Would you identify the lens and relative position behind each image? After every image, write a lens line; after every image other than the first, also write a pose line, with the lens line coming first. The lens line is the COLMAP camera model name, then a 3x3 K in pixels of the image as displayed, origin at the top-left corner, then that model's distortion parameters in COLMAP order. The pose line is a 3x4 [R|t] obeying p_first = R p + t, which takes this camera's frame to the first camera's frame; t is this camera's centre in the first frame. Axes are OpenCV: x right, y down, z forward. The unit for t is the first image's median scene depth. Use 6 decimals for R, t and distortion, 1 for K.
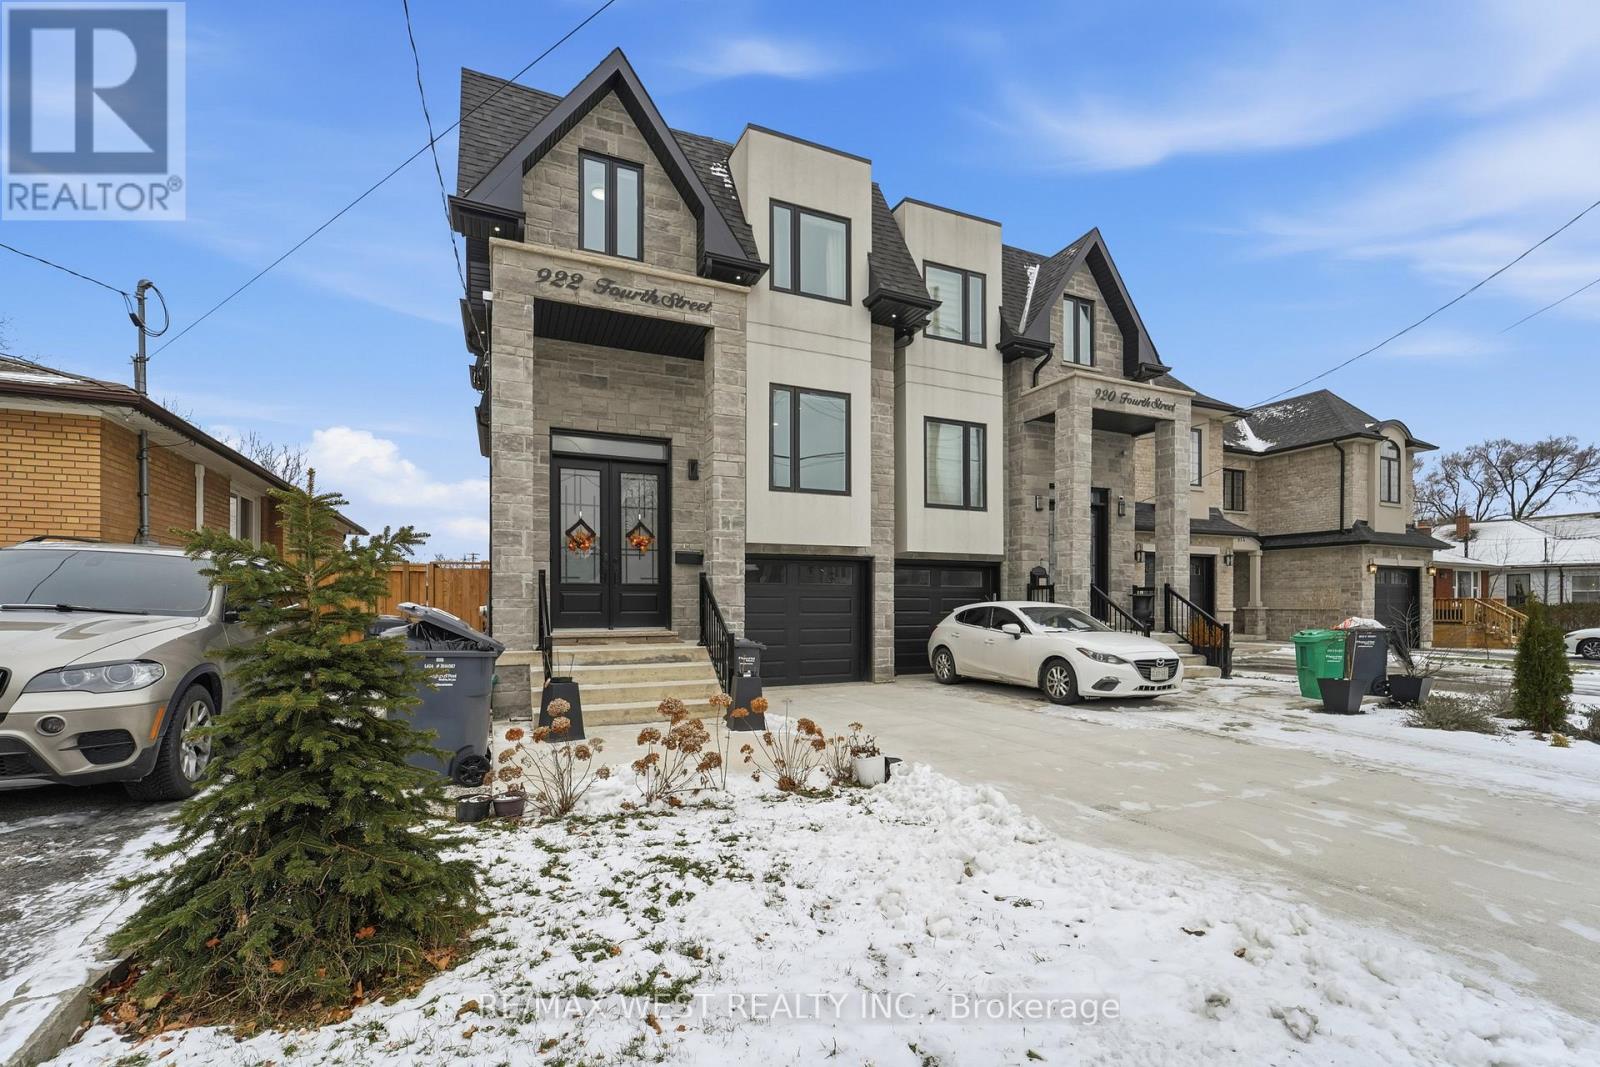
lens RADIAL K [[669.7, 0, 798.7], [0, 669.7, 604.9], [0, 0, 1]] dist [-0.001014, -0.000024]
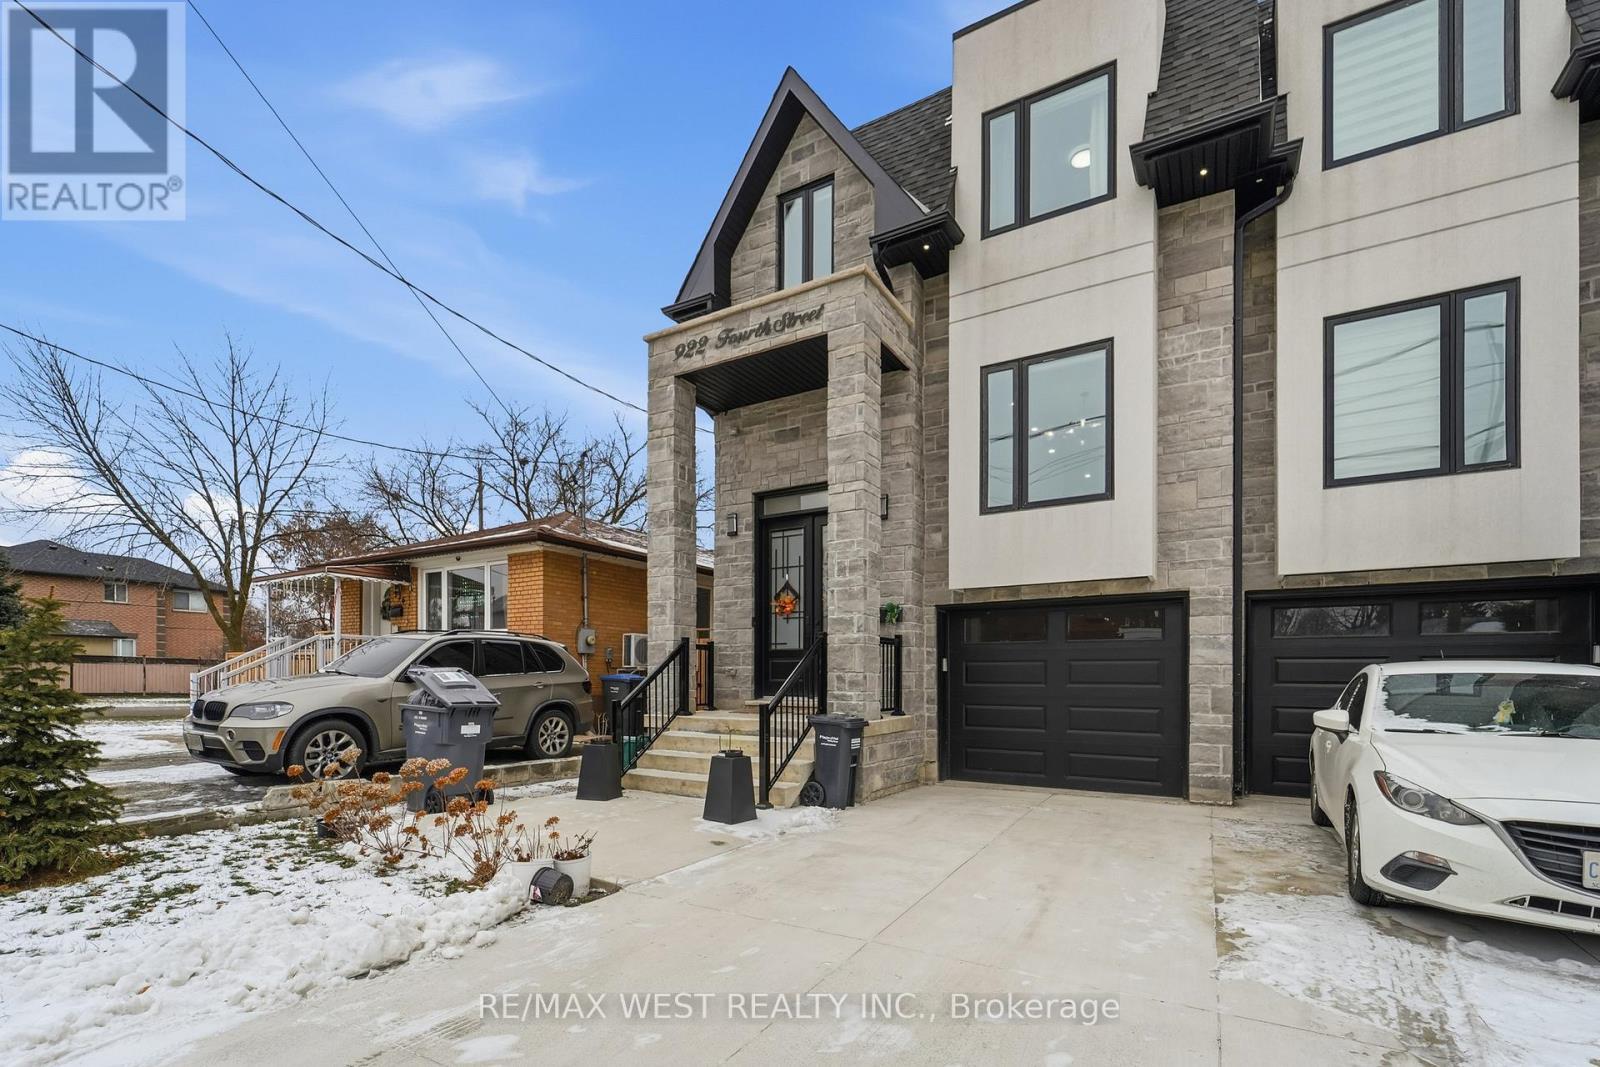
lens RADIAL K [[718.6, 0, 799.6], [0, 718.6, 676.3], [0, 0, 1]] dist [0.000306, 0.000345]
pose [[0.588584, 0.000803, -0.808435, 0.506196], [-0.002236, 0.999997, -0.000634, 0.006590], [0.808433, 0.002180, 0.588585, 0.405315]]
